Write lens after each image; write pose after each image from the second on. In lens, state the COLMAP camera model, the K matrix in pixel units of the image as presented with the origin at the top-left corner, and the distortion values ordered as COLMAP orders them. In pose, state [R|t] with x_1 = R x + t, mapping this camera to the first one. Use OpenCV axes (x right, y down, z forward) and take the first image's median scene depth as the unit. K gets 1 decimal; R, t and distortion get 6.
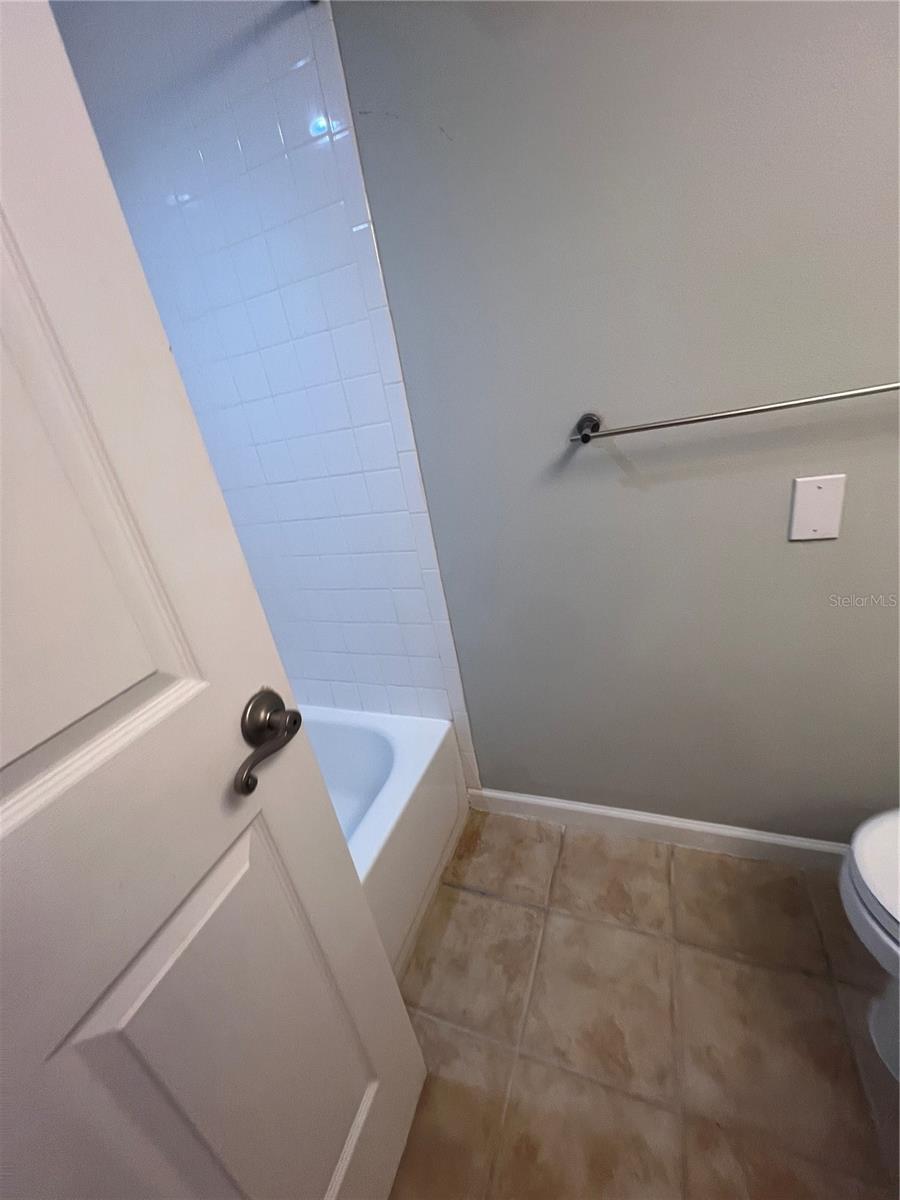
lens RADIAL K [[481.5, 0, 456.7], [0, 481.5, 598.8], [0, 0, 1]] dist [0.002397, 0.000390]
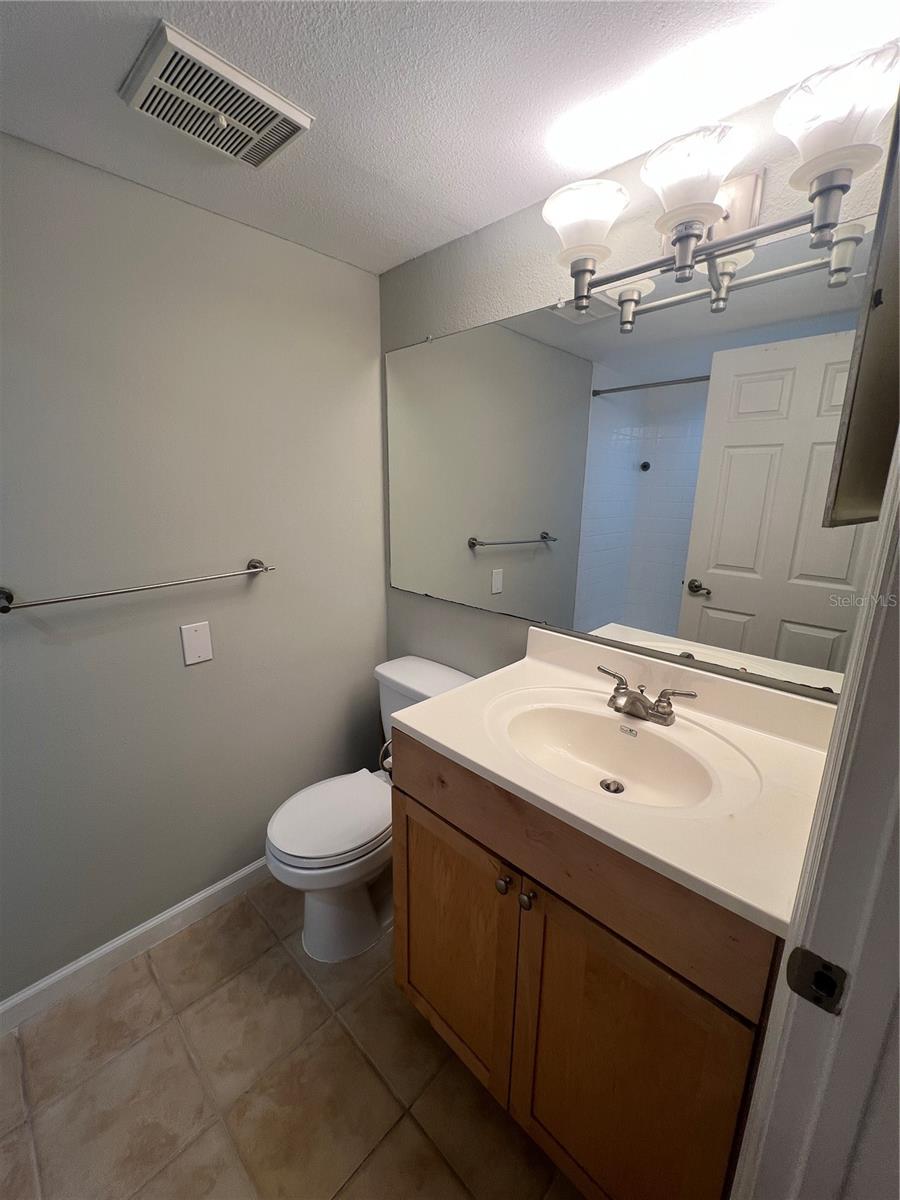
lens RADIAL K [[481.5, 0, 456.7], [0, 481.5, 598.8], [0, 0, 1]] dist [0.002397, 0.000390]
pose [[0.373007, -0.041129, 0.926916, -0.363772], [0.285372, 0.955676, -0.072433, 0.029723], [-0.882852, 0.291534, 0.368211, -0.348574]]
